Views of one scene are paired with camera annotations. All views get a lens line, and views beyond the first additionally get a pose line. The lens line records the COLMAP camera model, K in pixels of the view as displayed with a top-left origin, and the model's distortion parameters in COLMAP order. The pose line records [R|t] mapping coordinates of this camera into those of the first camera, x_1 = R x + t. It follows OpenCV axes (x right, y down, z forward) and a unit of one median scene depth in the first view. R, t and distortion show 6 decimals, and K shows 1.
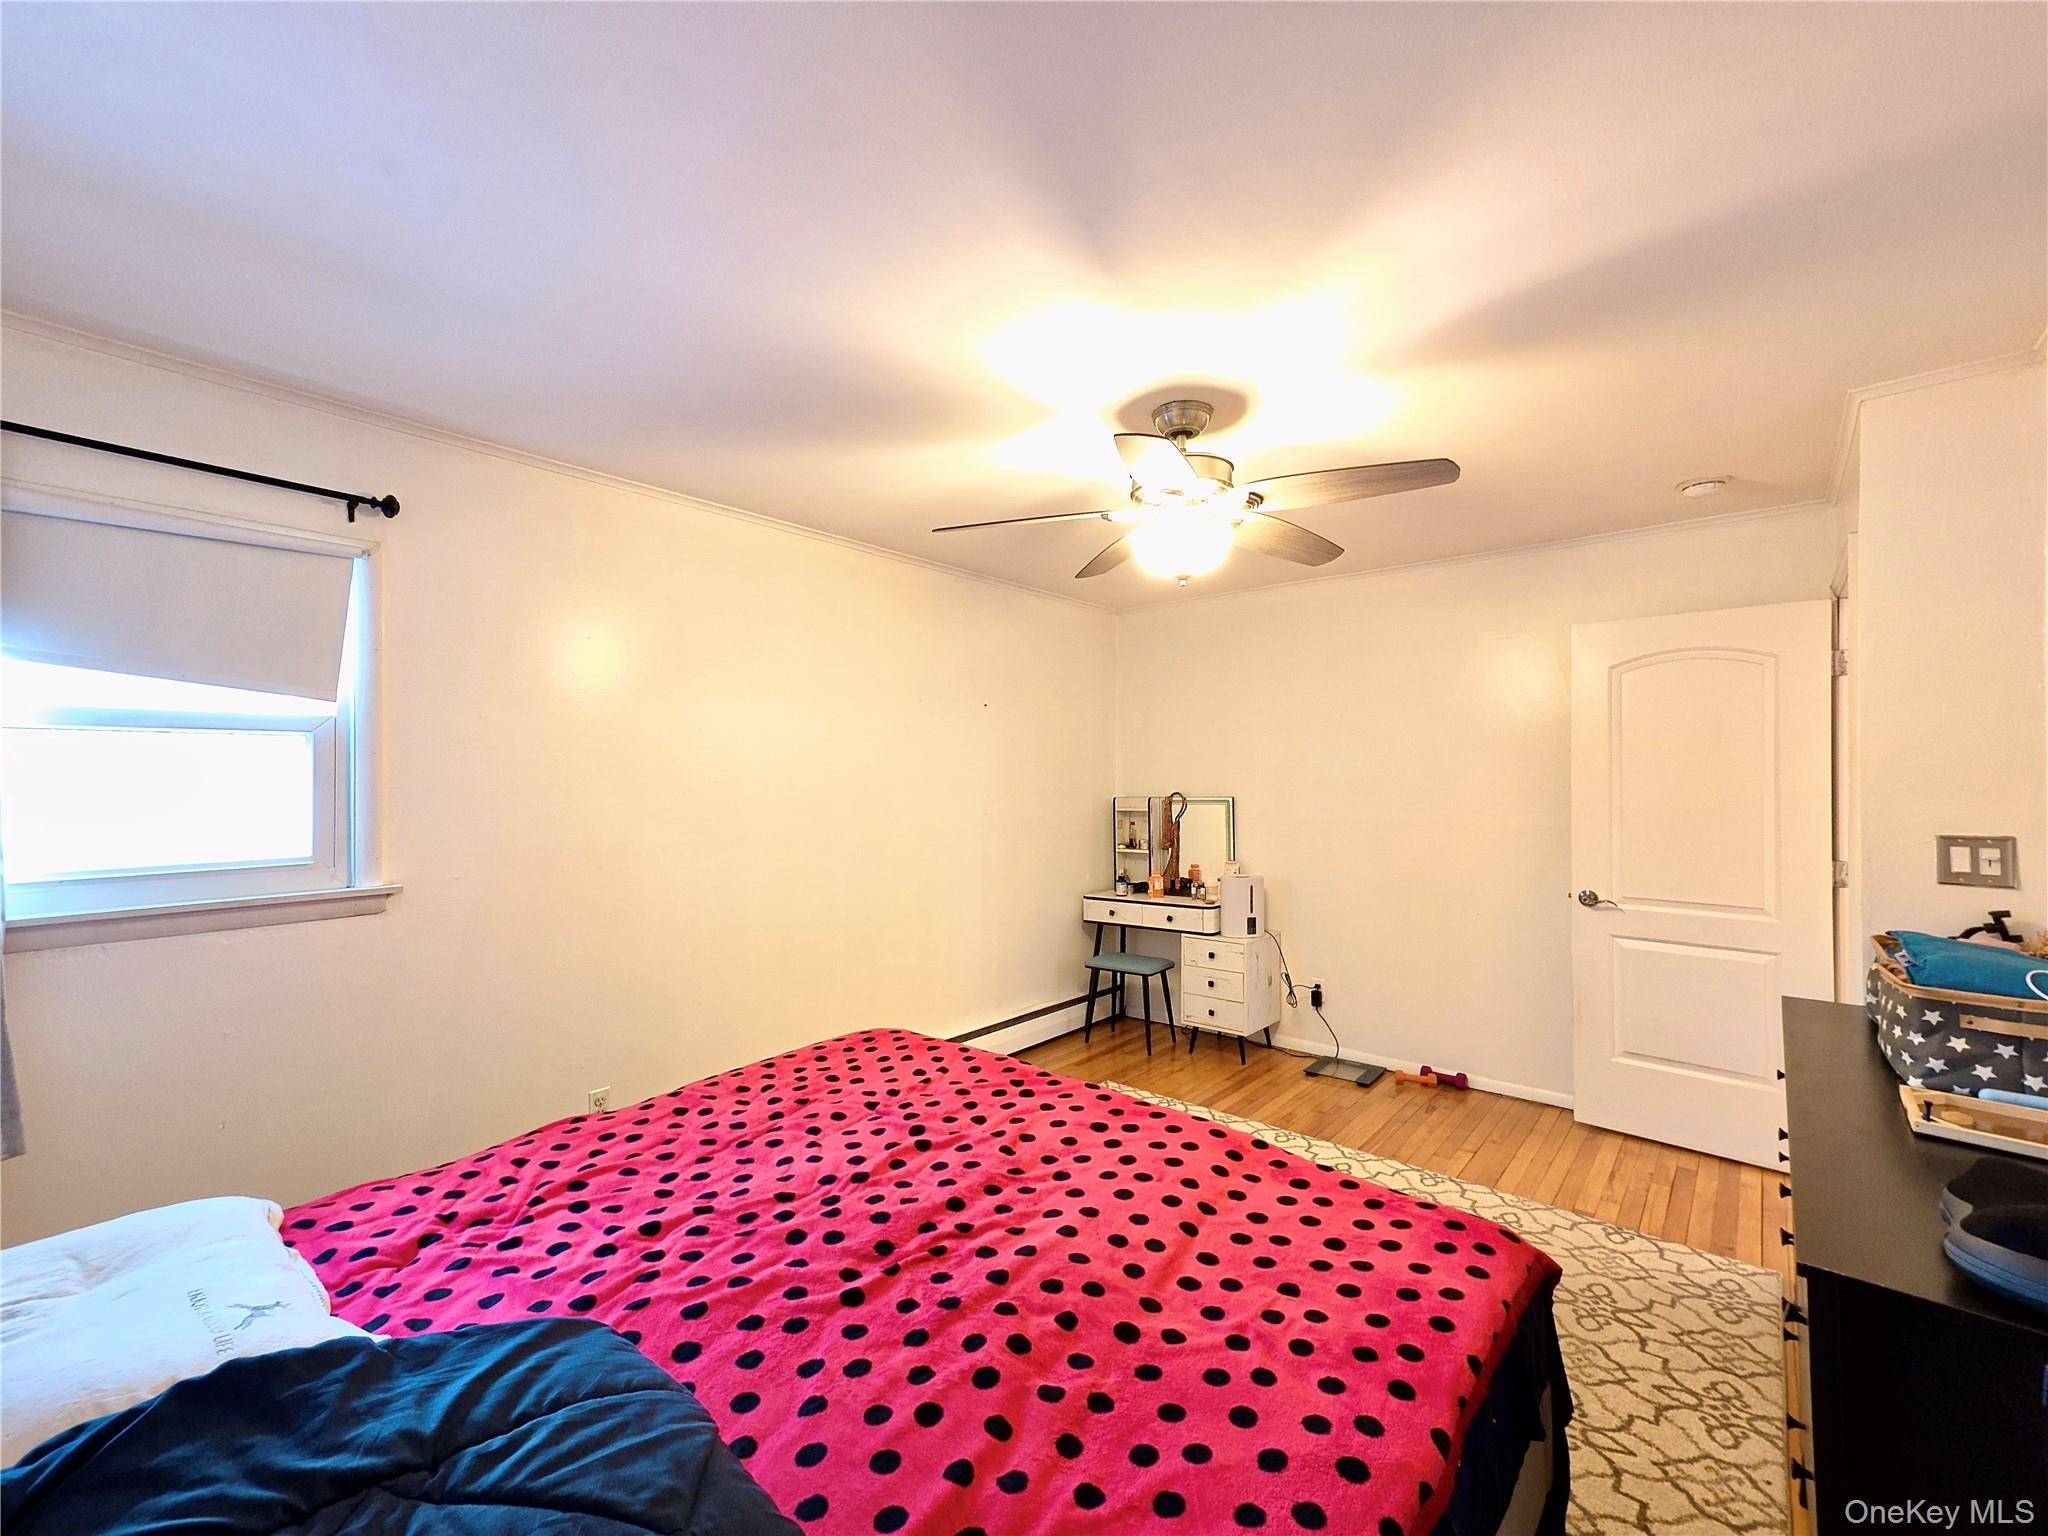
lens RADIAL K [[872.0, 0, 1020.7], [0, 872.0, 767.9], [0, 0, 1]] dist [0.029096, 0.002423]
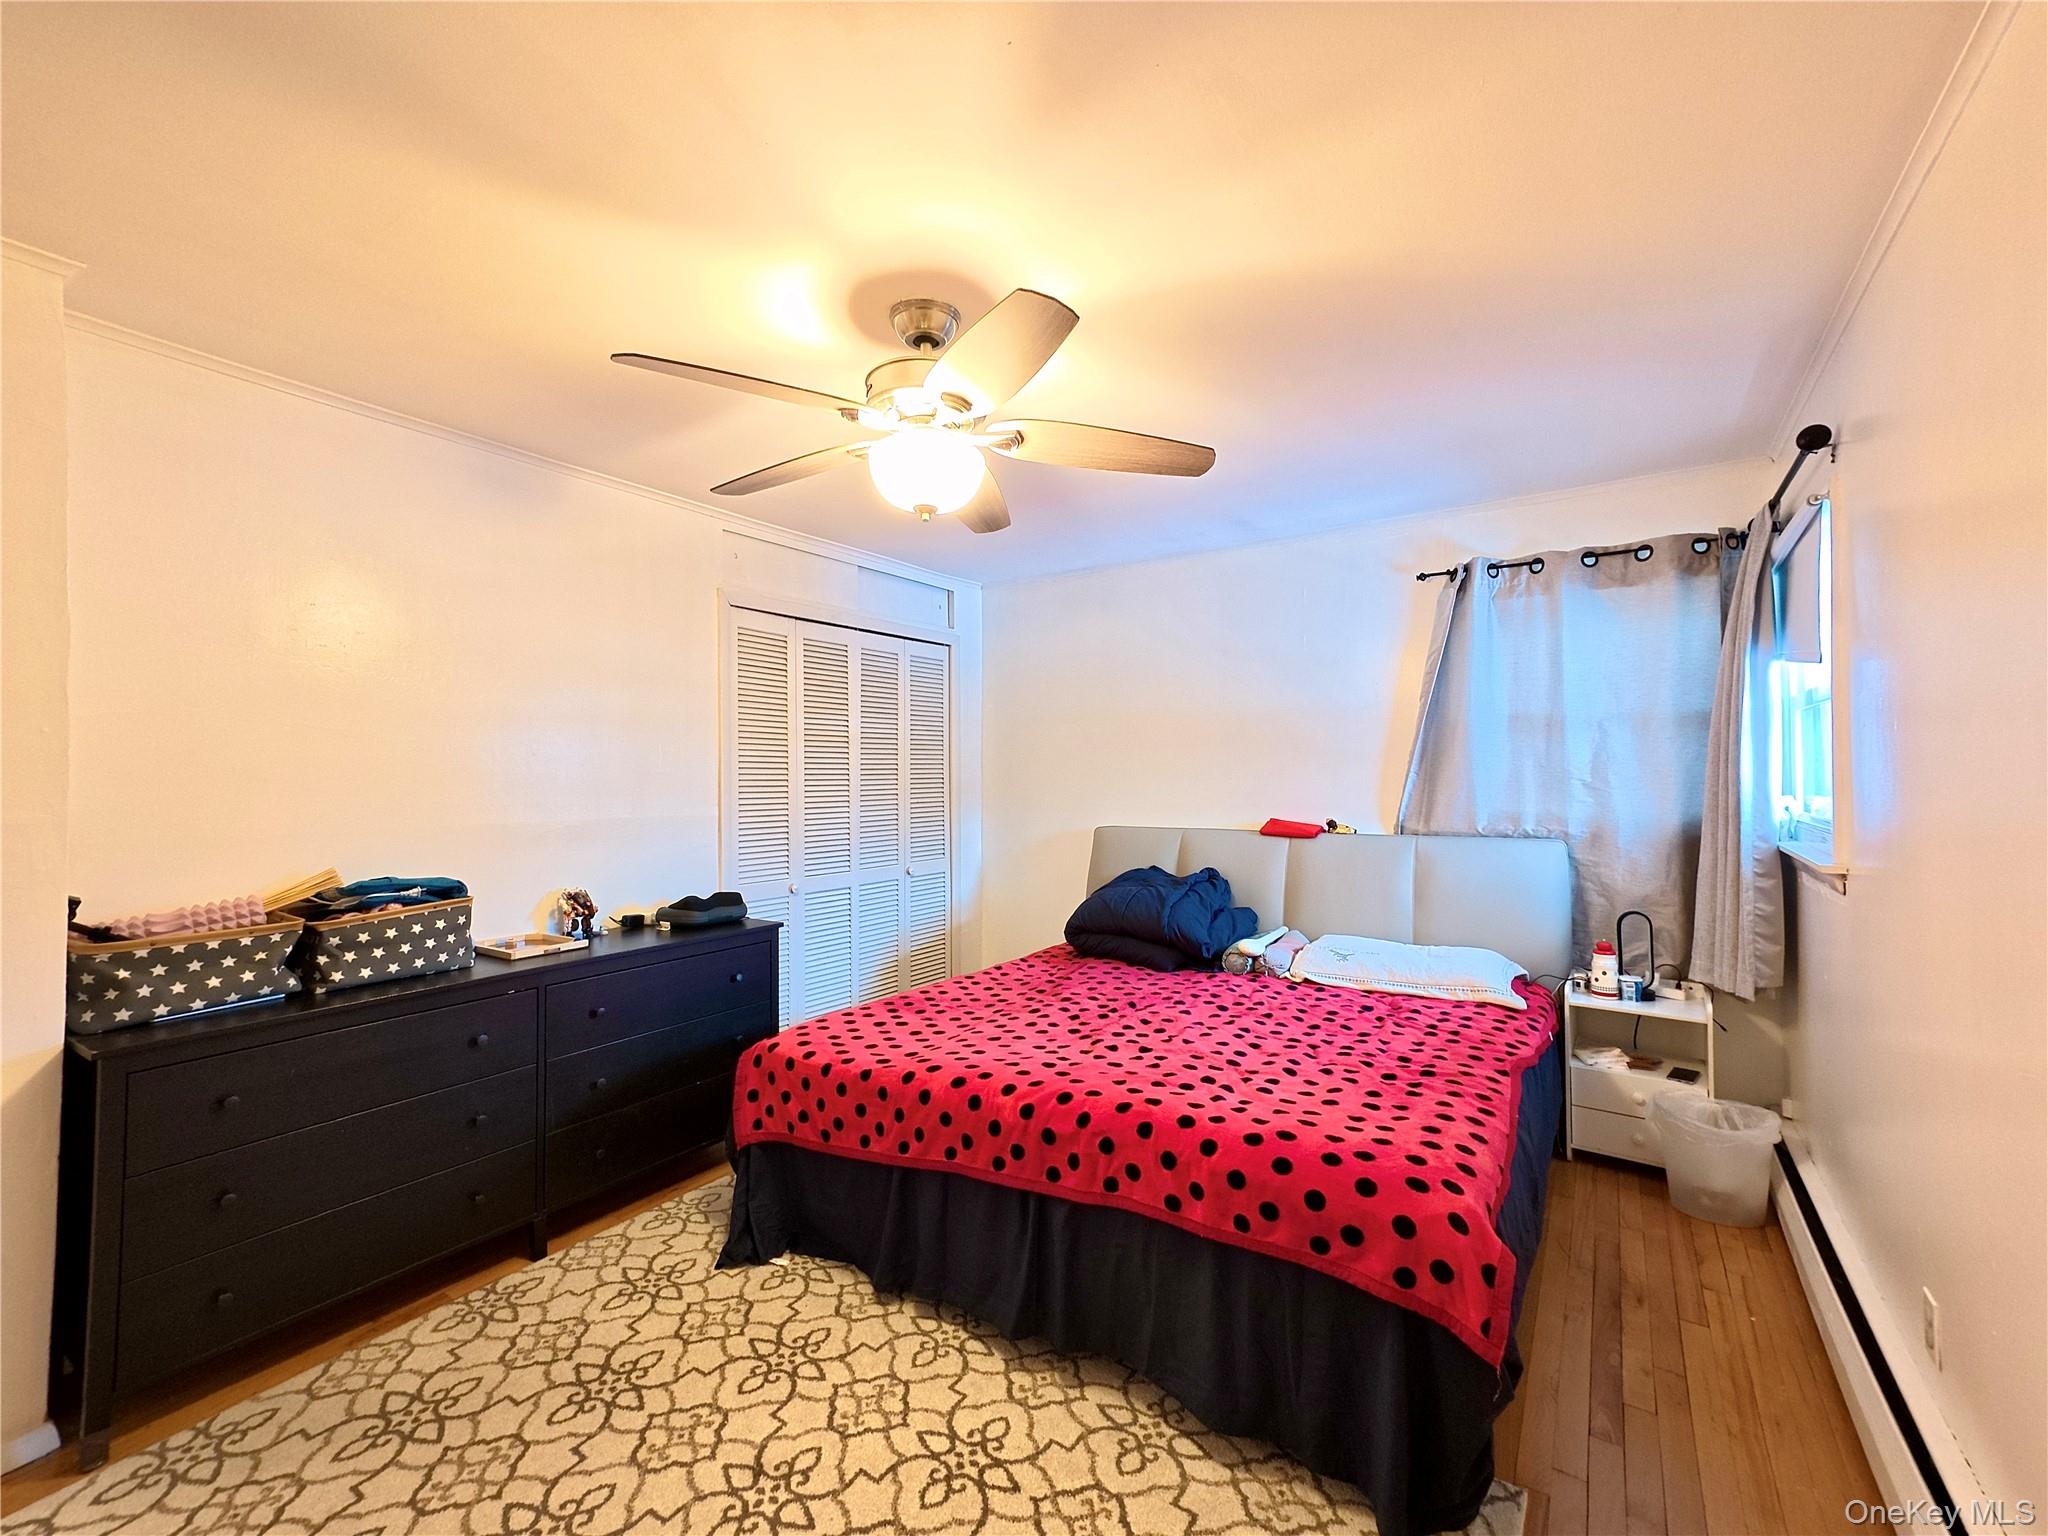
lens RADIAL K [[872.0, 0, 1020.7], [0, 872.0, 767.9], [0, 0, 1]] dist [0.029096, 0.002423]
pose [[-0.994062, 0.008061, -0.108518, 0.188861], [0.008954, 0.999930, -0.007741, 0.038291], [0.108448, -0.008667, -0.994064, 1.853338]]
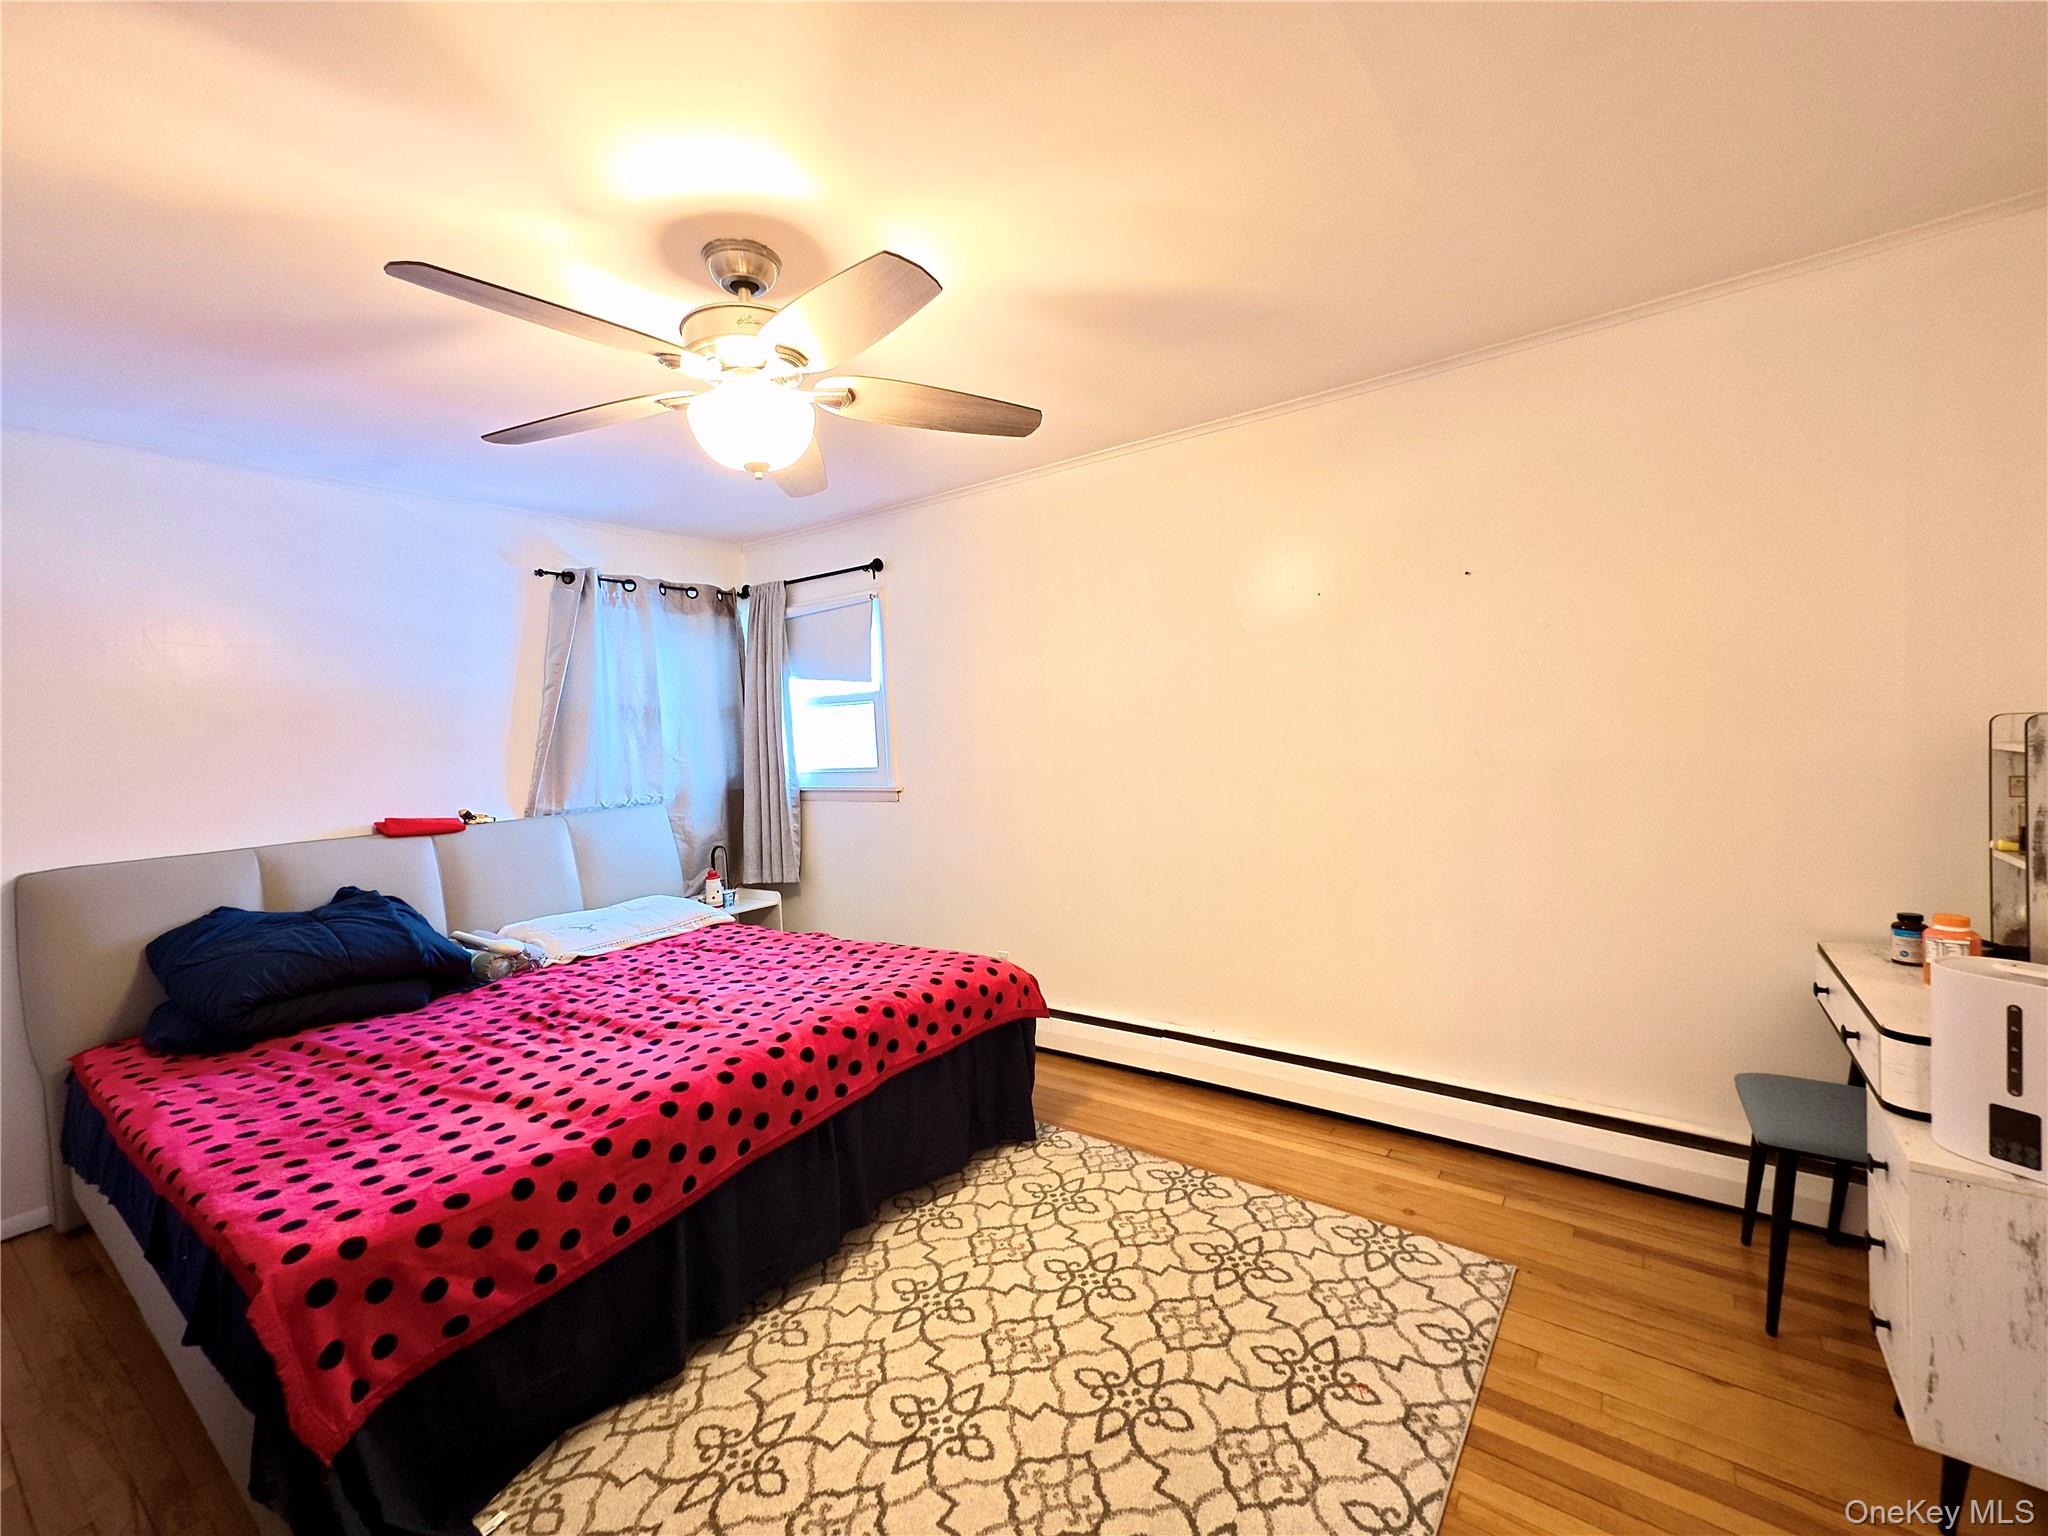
lens RADIAL K [[872.0, 0, 1020.7], [0, 872.0, 767.9], [0, 0, 1]] dist [0.029096, 0.002423]
pose [[0.062162, 0.042170, -0.997175, 1.022077], [0.052860, 0.997566, 0.045482, 0.034035], [0.996665, -0.055538, 0.059781, 1.182002]]
